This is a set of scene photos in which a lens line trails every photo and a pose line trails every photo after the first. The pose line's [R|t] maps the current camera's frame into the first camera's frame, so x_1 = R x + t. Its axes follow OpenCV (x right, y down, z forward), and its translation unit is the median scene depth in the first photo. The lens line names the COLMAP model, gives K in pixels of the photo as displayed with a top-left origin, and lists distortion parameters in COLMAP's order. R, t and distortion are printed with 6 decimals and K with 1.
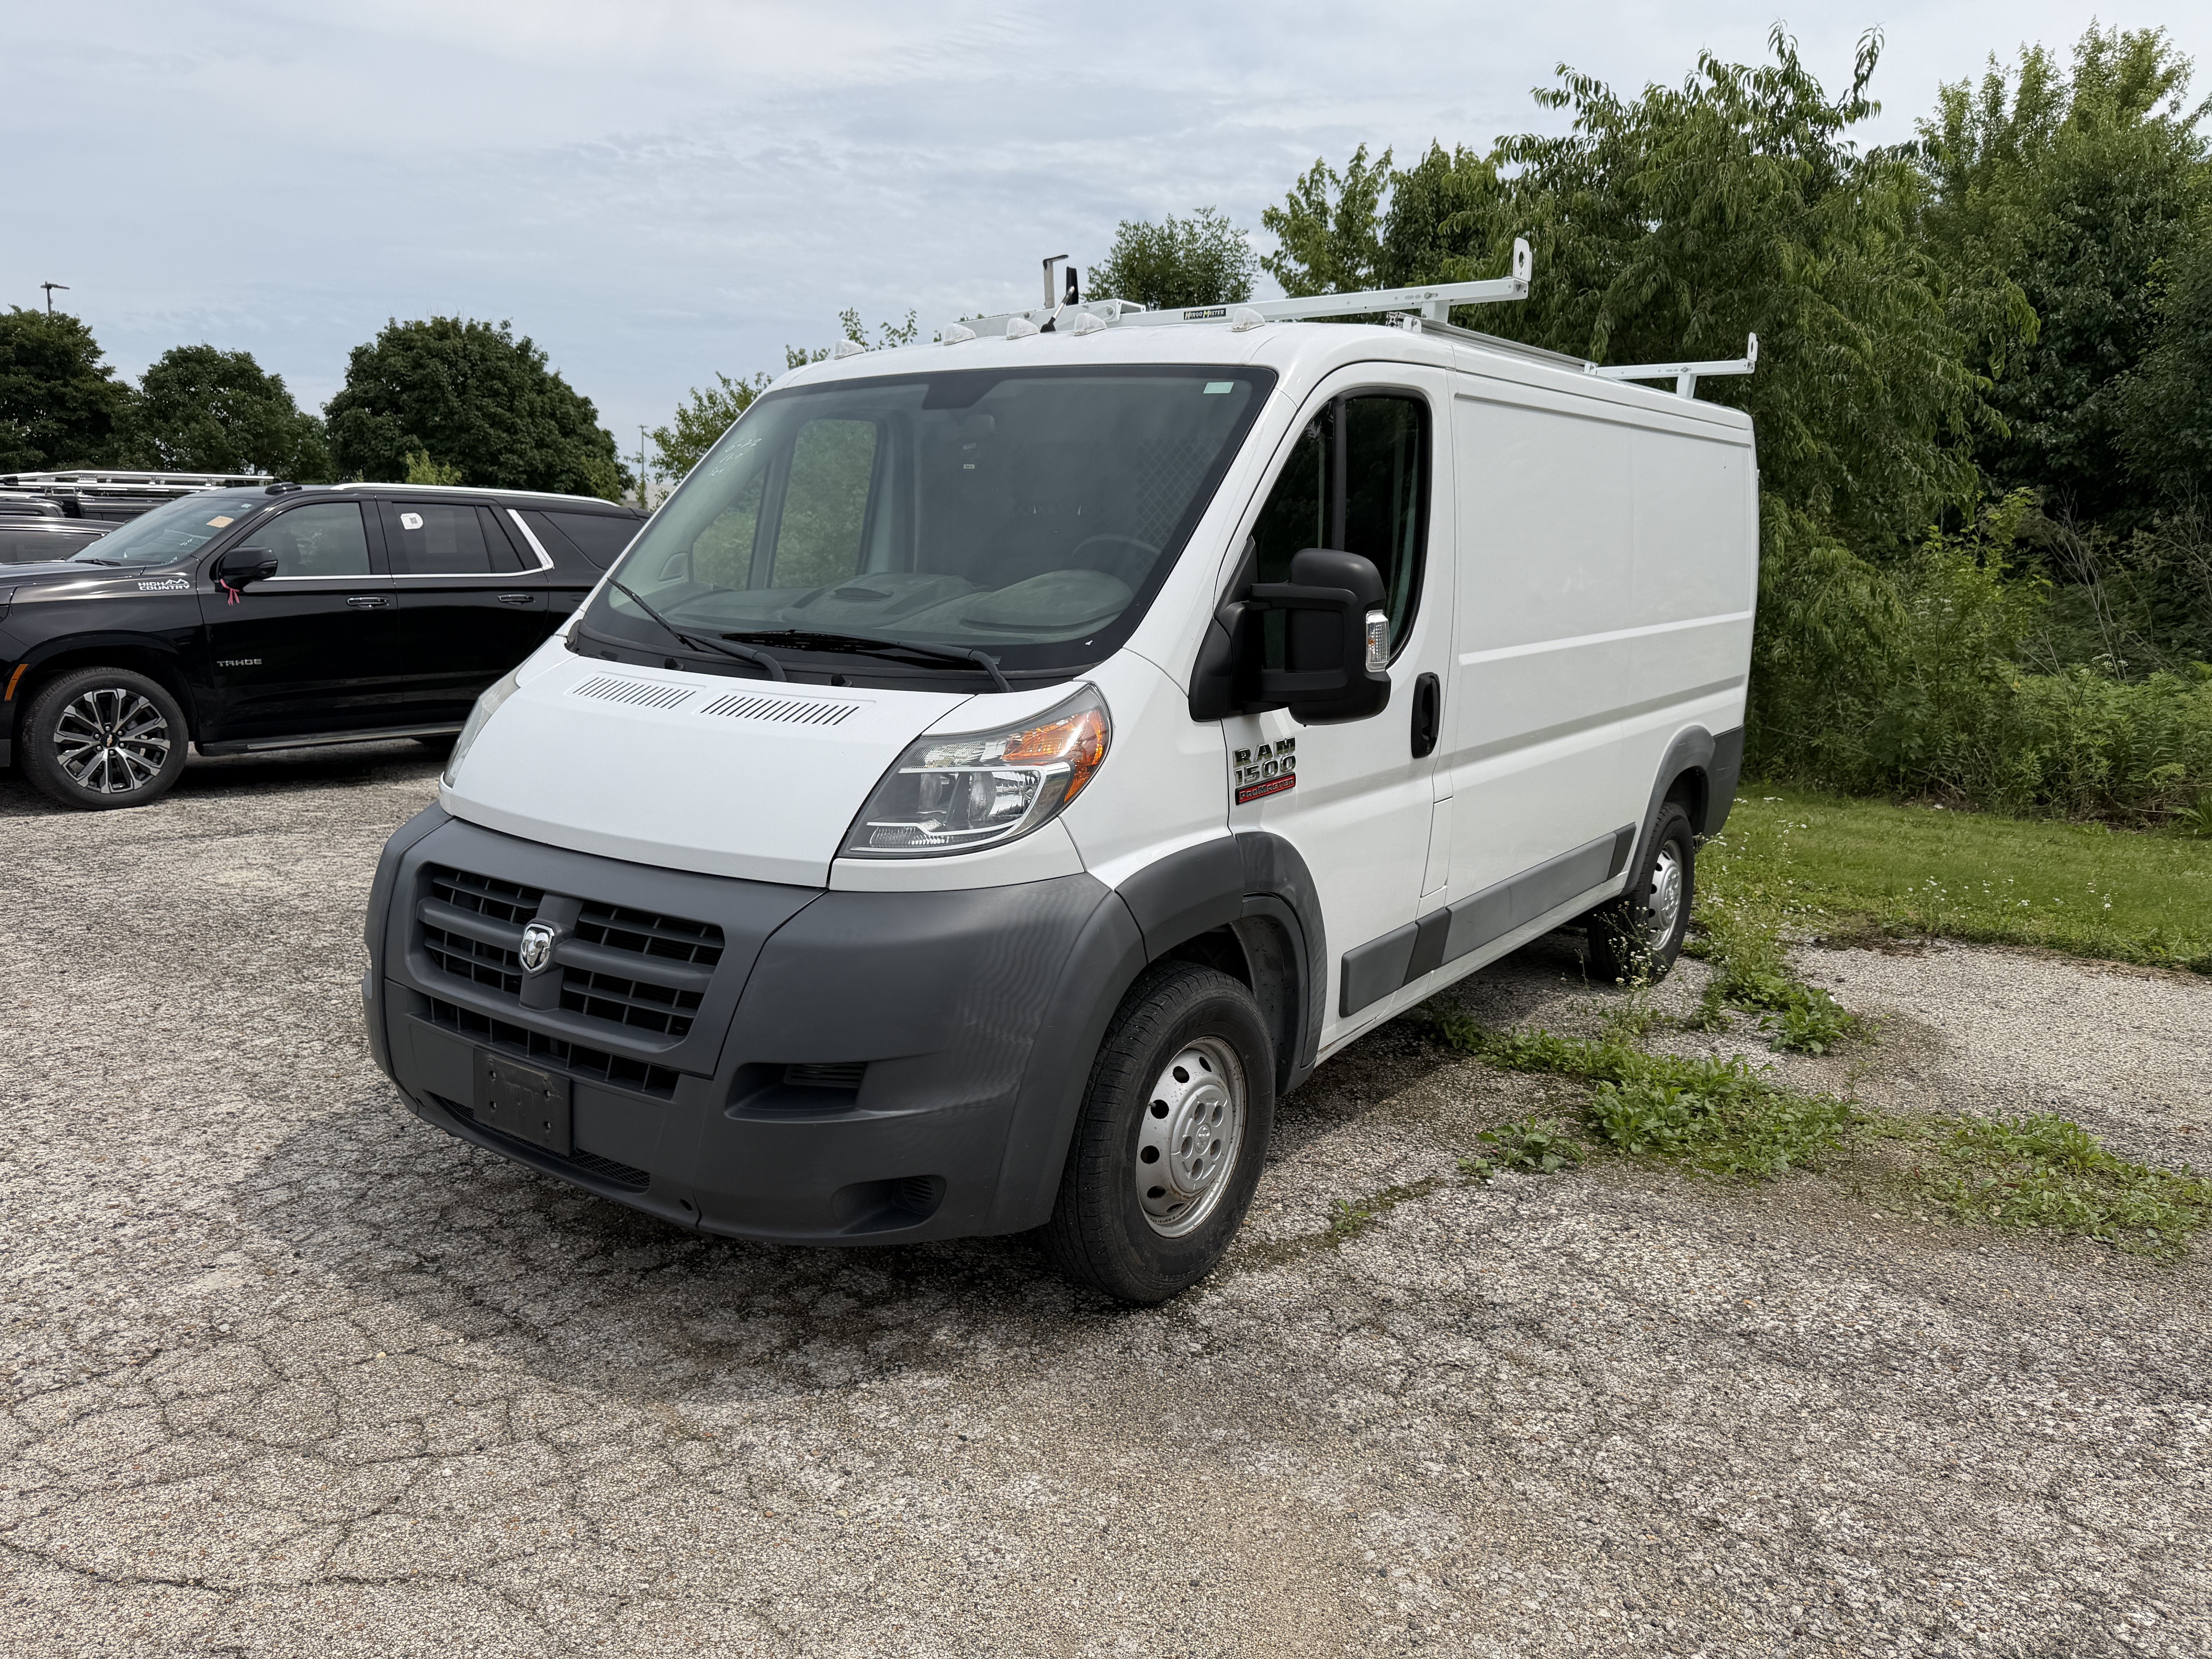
lens RADIAL K [[1567.7, 0, 1115.0], [0, 1567.7, 827.6], [0, 0, 1]] dist [0.026887, -0.038737]
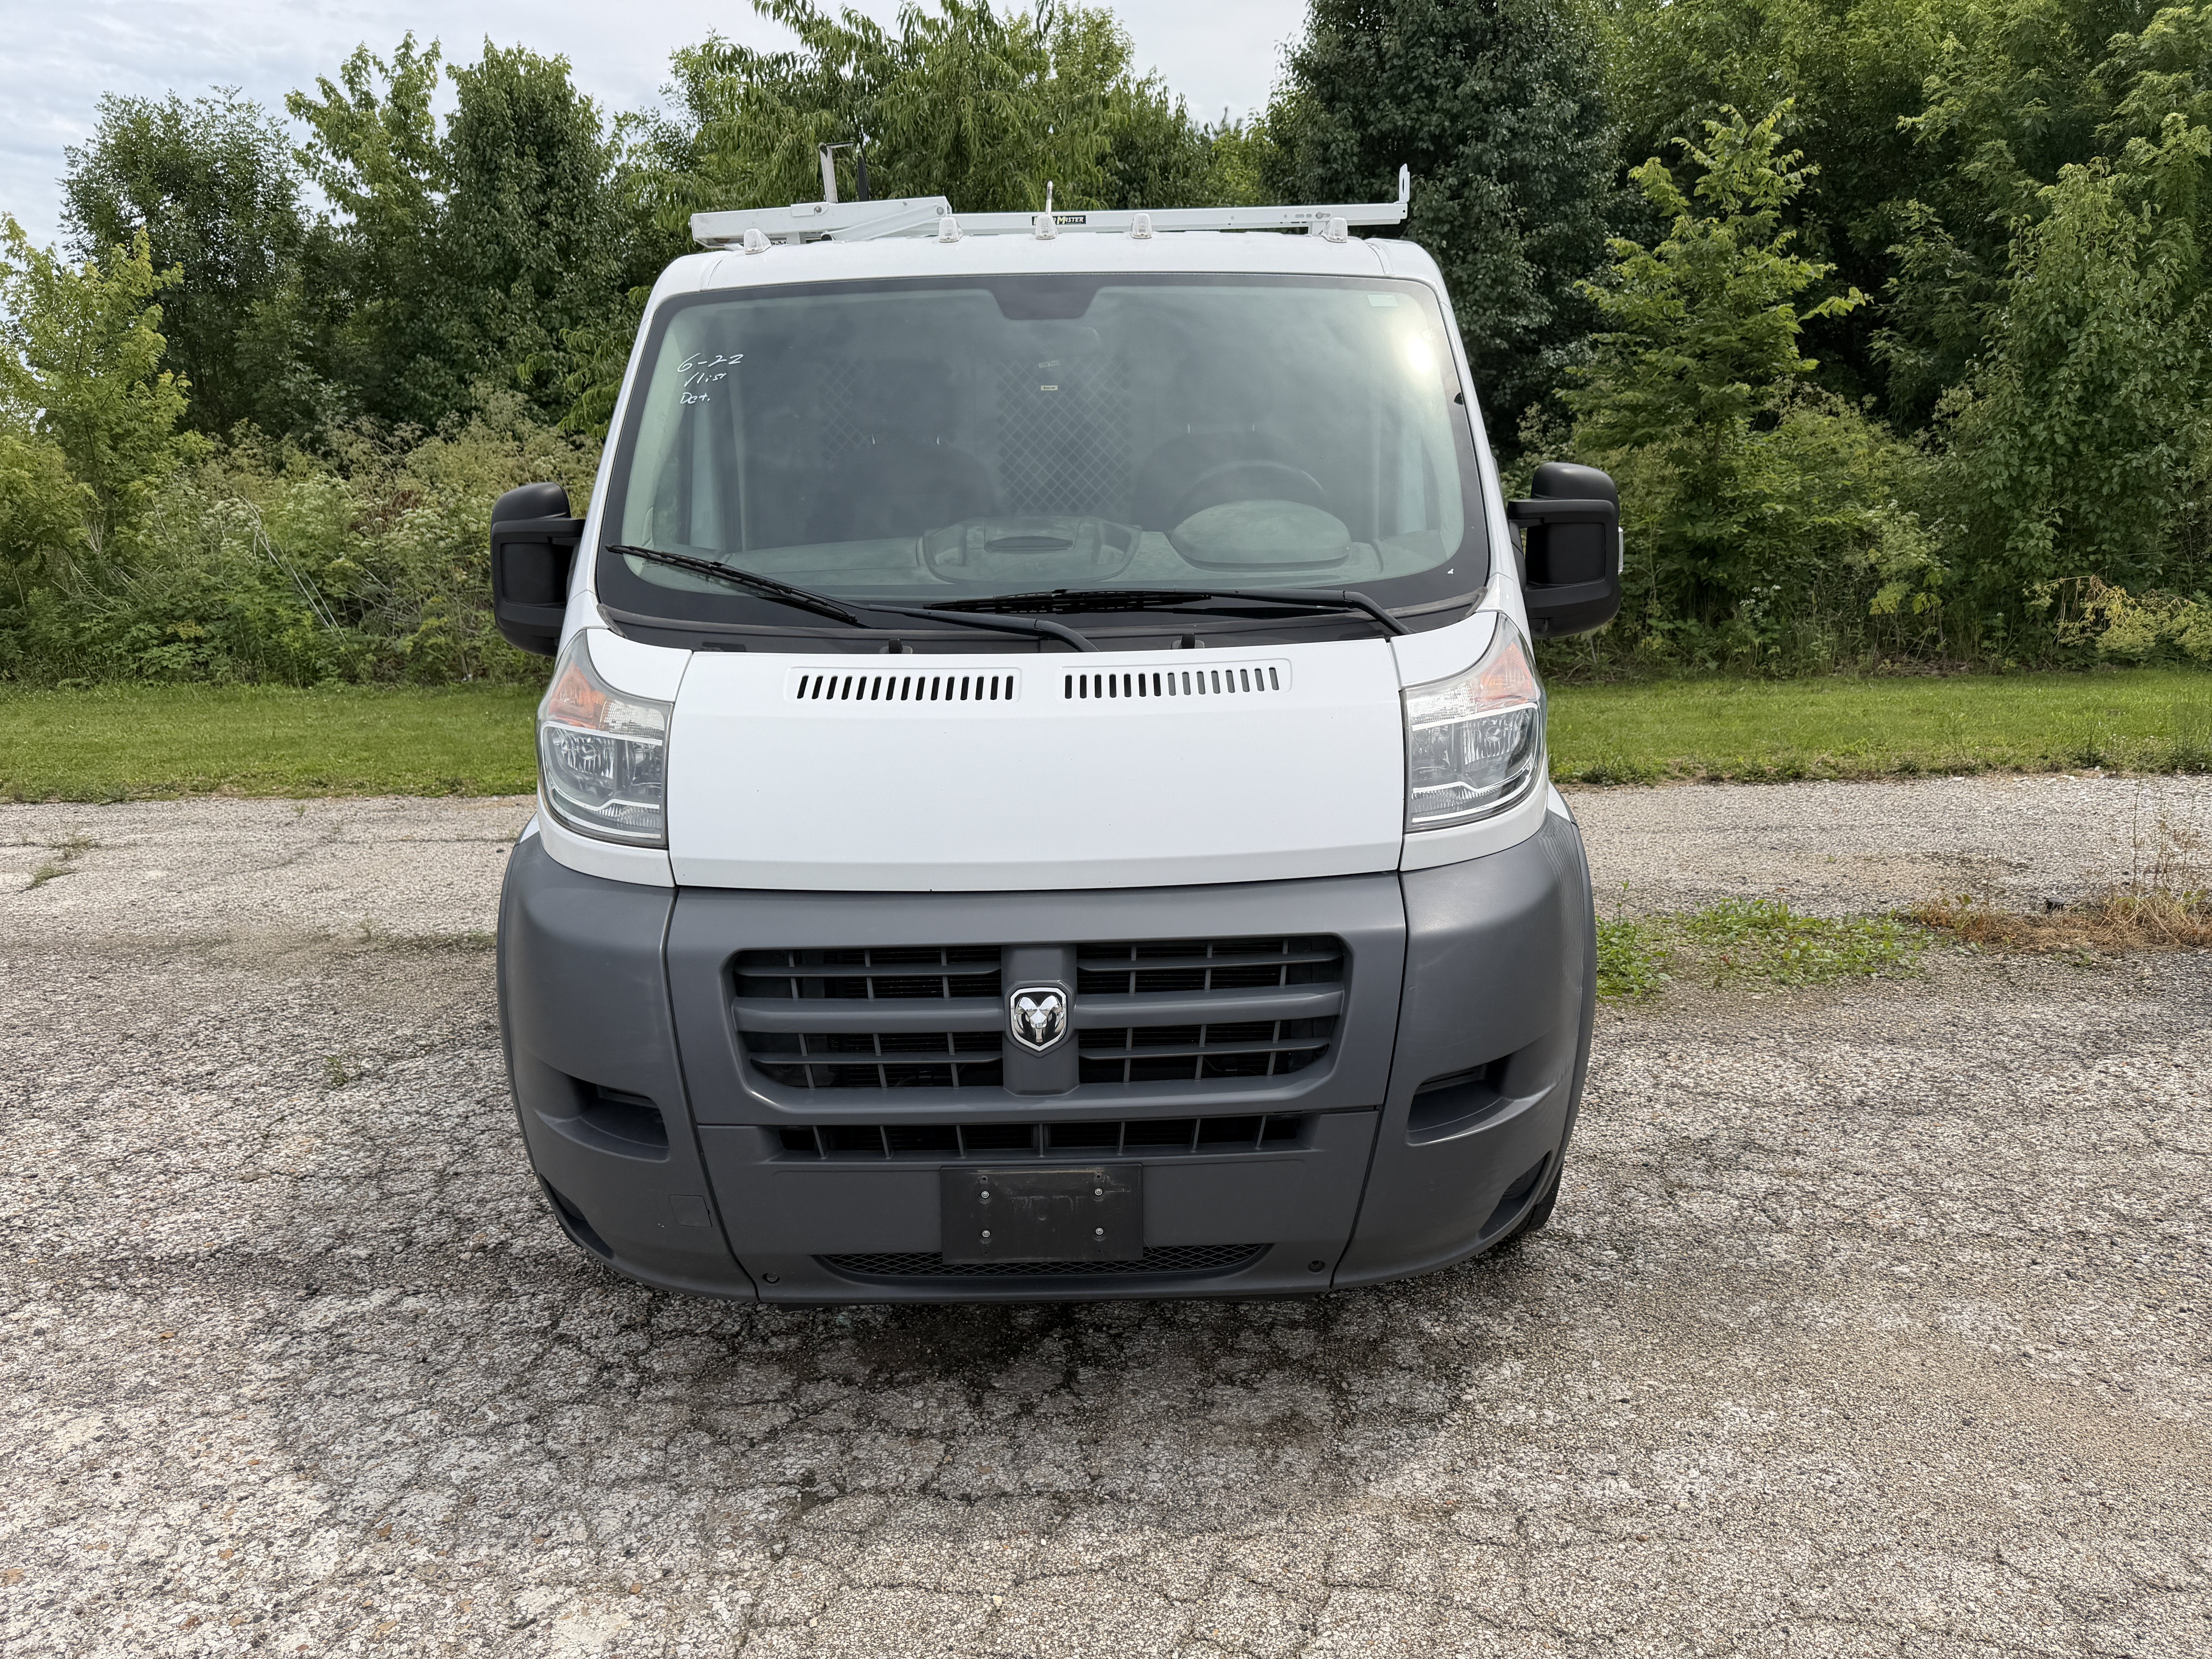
lens RADIAL K [[1567.7, 0, 1117.1], [0, 1567.7, 830.0], [0, 0, 1]] dist [0.026887, -0.038737]
pose [[0.808930, -0.165409, 0.564156, -0.639689], [0.140594, 0.986188, 0.087555, -0.065220], [-0.570847, 0.008491, 0.821013, 0.292922]]
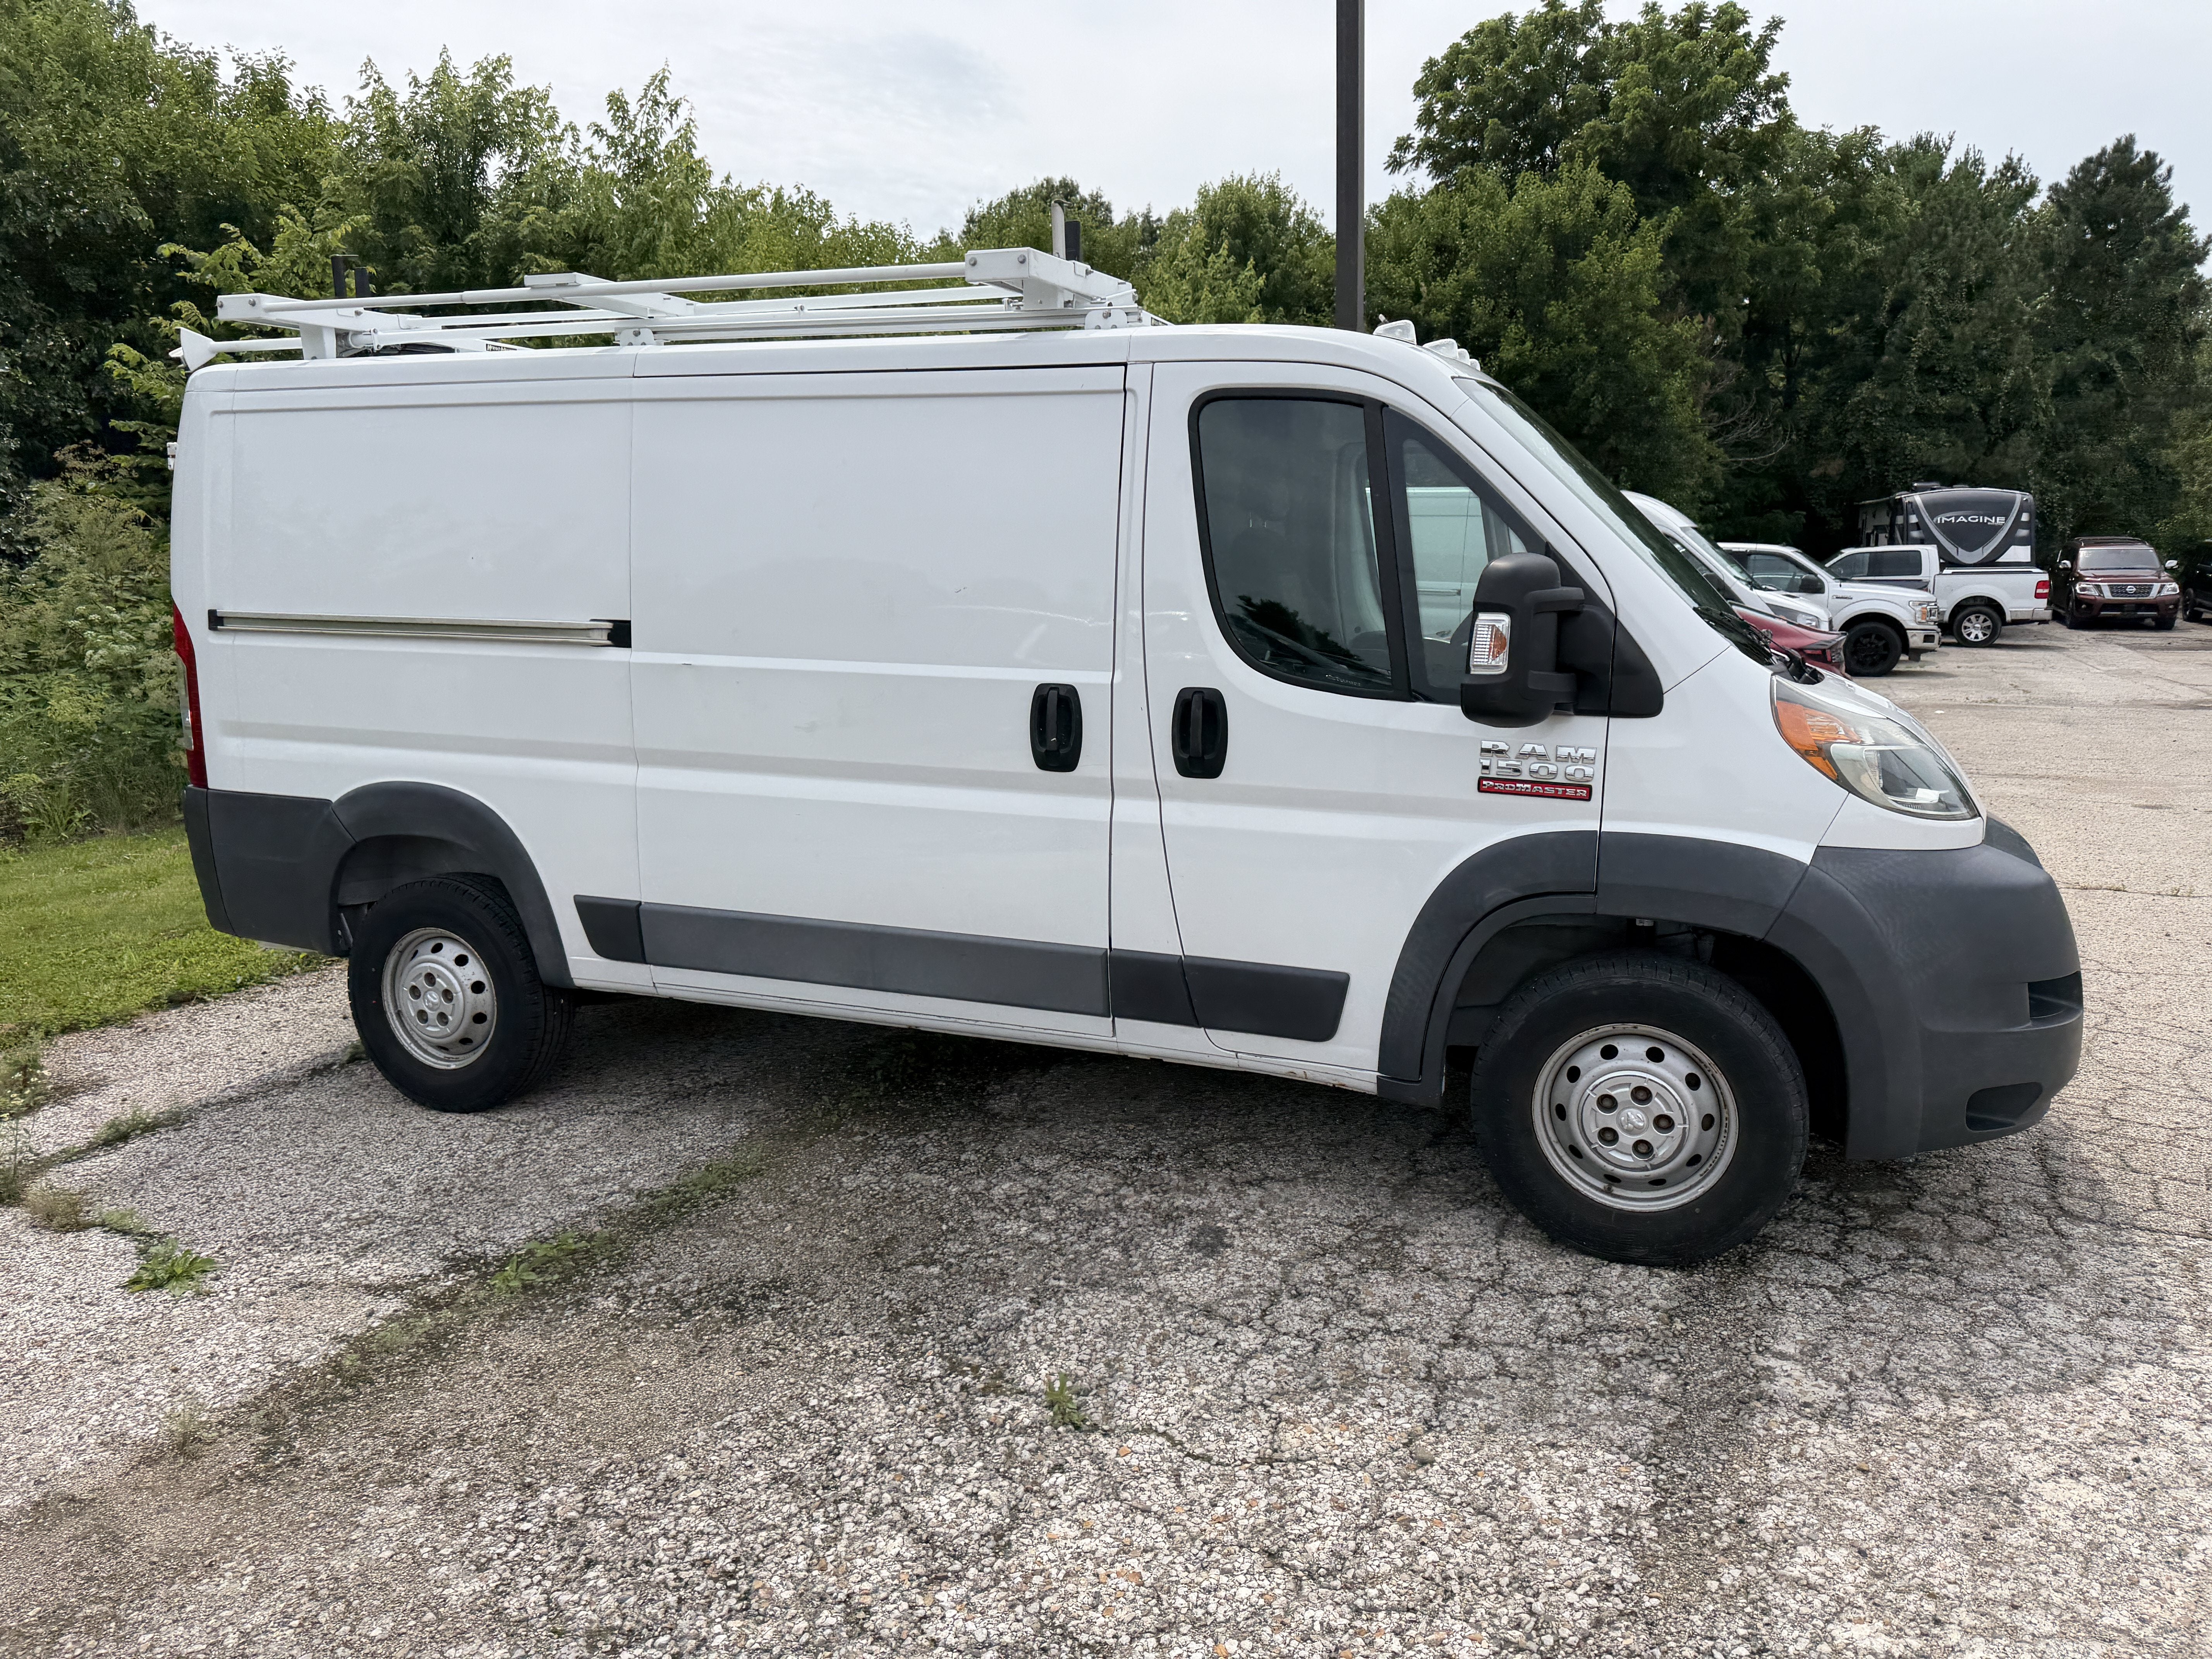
lens RADIAL K [[1567.7, 0, 1118.6], [0, 1567.7, 807.8], [0, 0, 1]] dist [0.026887, -0.038737]
pose [[-0.259026, -0.164490, 0.951761, -1.188818], [0.169235, 0.962419, 0.212390, -0.321497], [-0.950928, 0.216086, -0.221454, 1.688694]]
